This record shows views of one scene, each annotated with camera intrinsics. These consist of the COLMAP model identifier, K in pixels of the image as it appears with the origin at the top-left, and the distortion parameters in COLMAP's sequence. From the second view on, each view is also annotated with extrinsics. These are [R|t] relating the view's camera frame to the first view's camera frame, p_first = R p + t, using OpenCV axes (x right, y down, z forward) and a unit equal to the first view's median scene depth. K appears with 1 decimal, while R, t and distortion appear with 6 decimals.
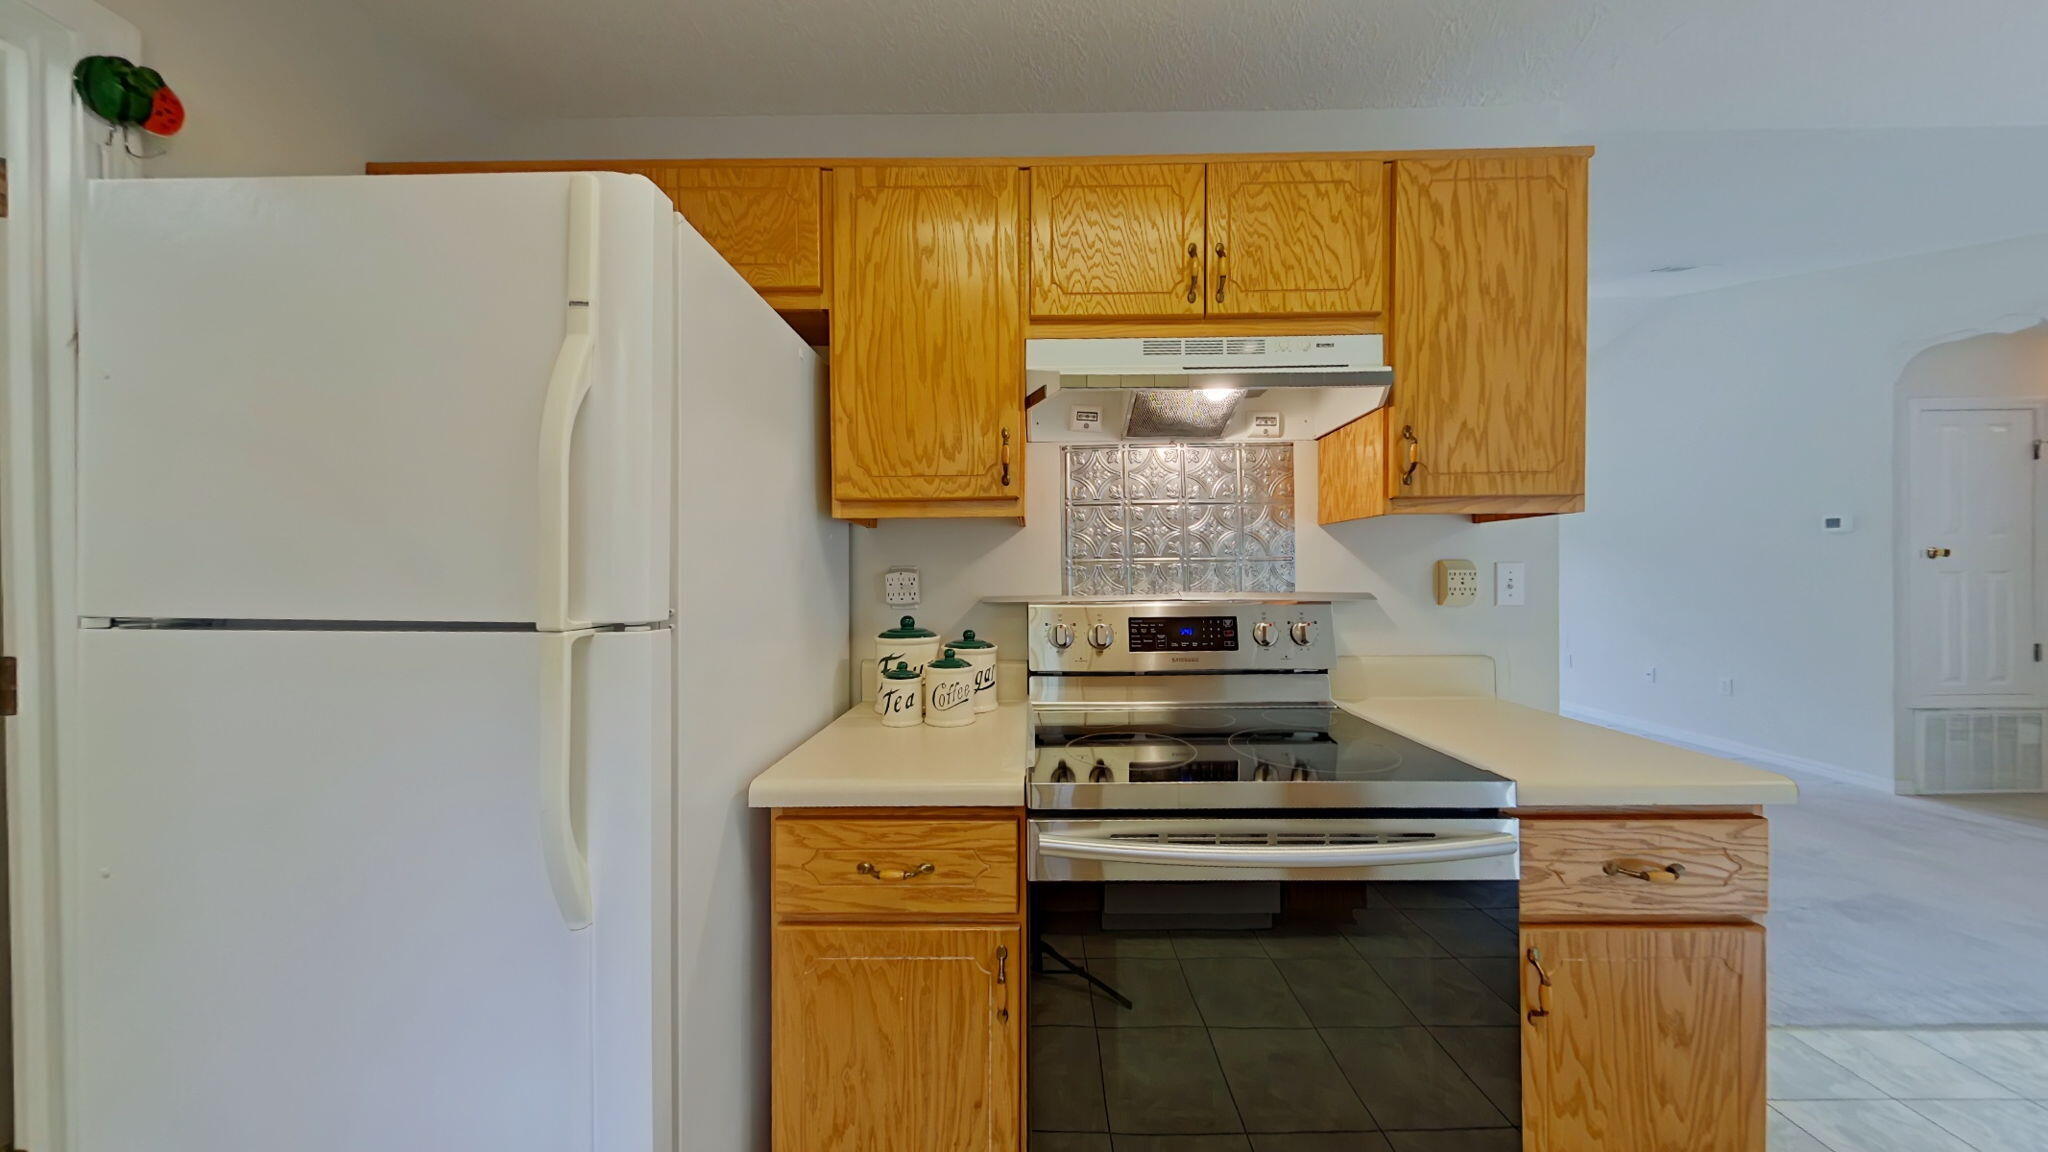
lens RADIAL K [[590.0, 0, 1030.5], [0, 590.0, 574.4], [0, 0, 1]] dist [0.000098, -0.000057]
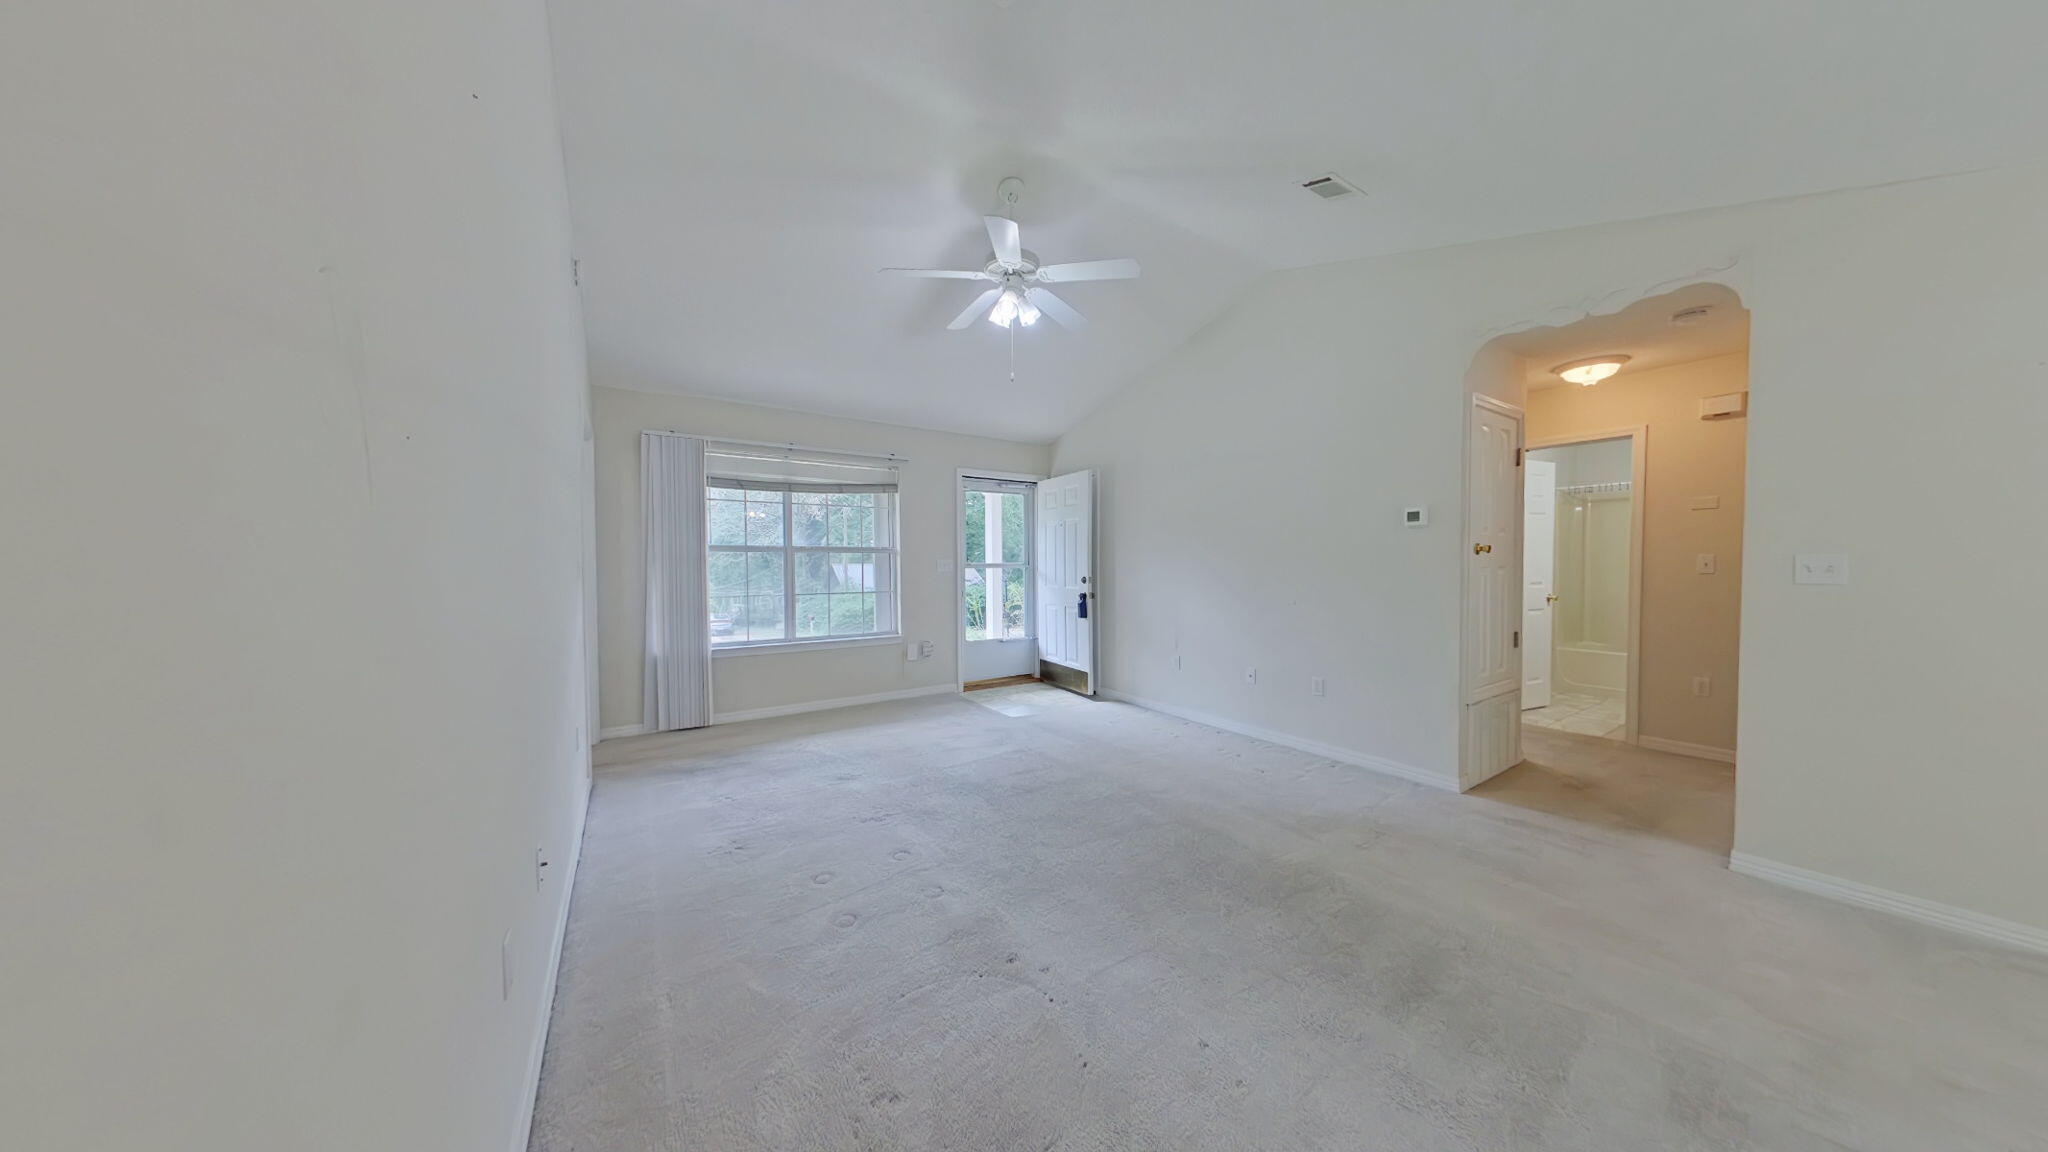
lens RADIAL K [[590.0, 0, 1028.6], [0, 590.0, 580.3], [0, 0, 1]] dist [0.000098, -0.000057]
pose [[0.823288, -0.012964, 0.567476, 0.300974], [-0.002076, 0.999664, 0.025848, -0.006749], [-0.567620, -0.022458, 0.822984, 0.568492]]
